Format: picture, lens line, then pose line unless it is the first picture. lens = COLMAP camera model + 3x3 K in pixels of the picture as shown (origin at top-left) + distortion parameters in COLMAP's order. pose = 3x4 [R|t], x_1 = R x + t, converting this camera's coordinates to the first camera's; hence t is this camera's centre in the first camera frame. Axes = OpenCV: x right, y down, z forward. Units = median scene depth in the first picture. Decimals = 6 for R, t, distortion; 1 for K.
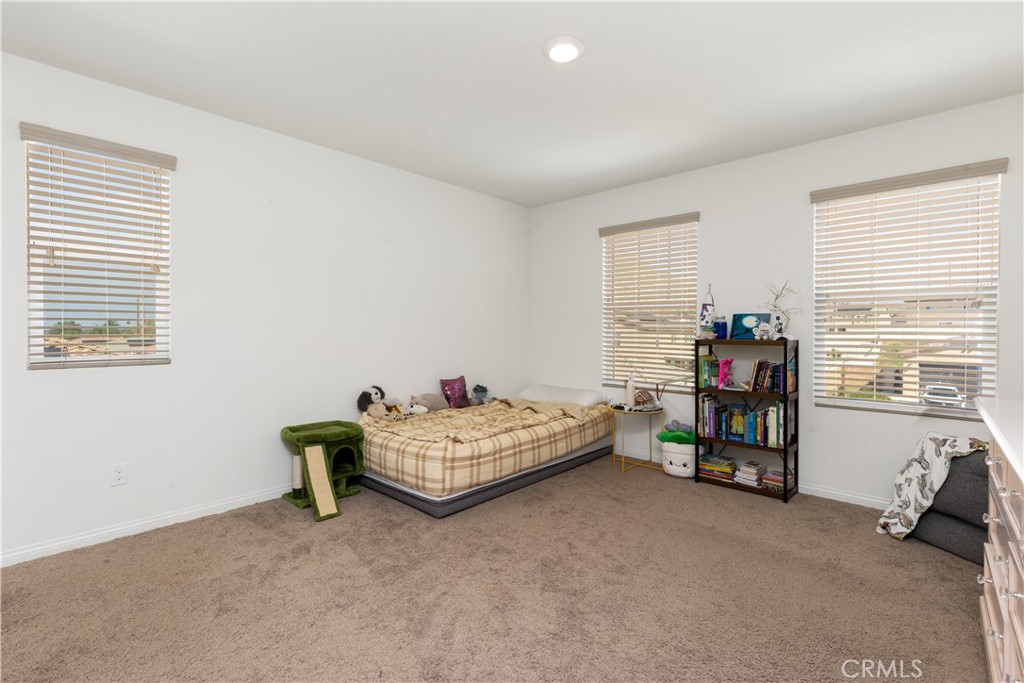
lens RADIAL K [[452.1, 0, 510.2], [0, 452.1, 350.2], [0, 0, 1]] dist [0.000587, 0.000381]
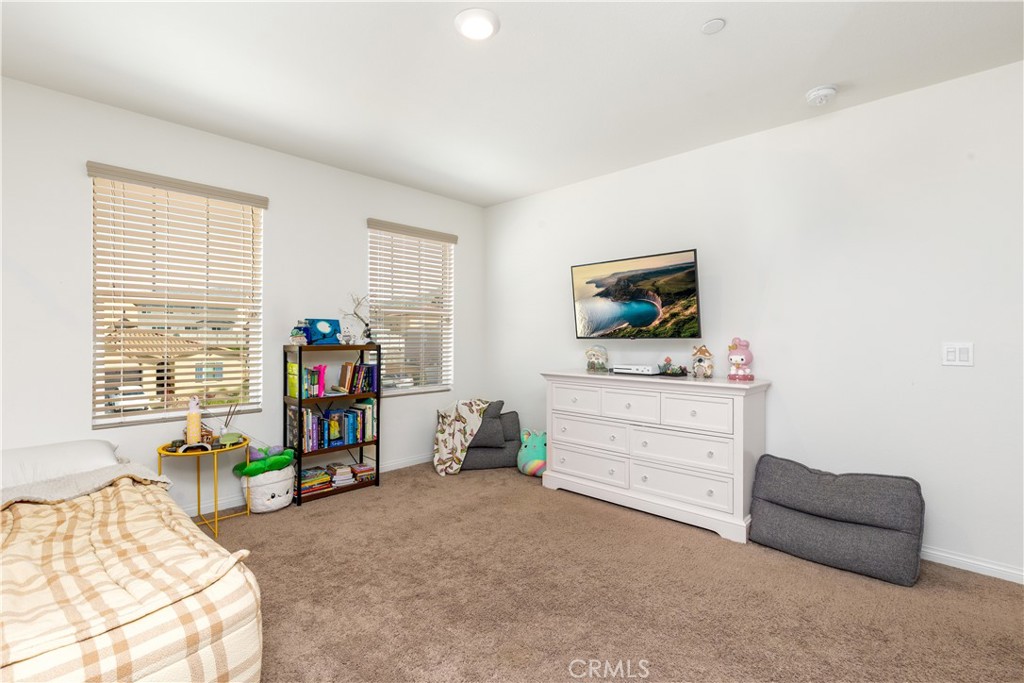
lens RADIAL K [[477.2, 0, 509.1], [0, 477.2, 342.9], [0, 0, 1]] dist [0.001230, 0.000199]
pose [[0.009571, -0.027515, 0.999576, -0.577872], [0.032925, 0.999088, 0.027186, -0.046173], [-0.999412, 0.032651, 0.010468, 0.628911]]
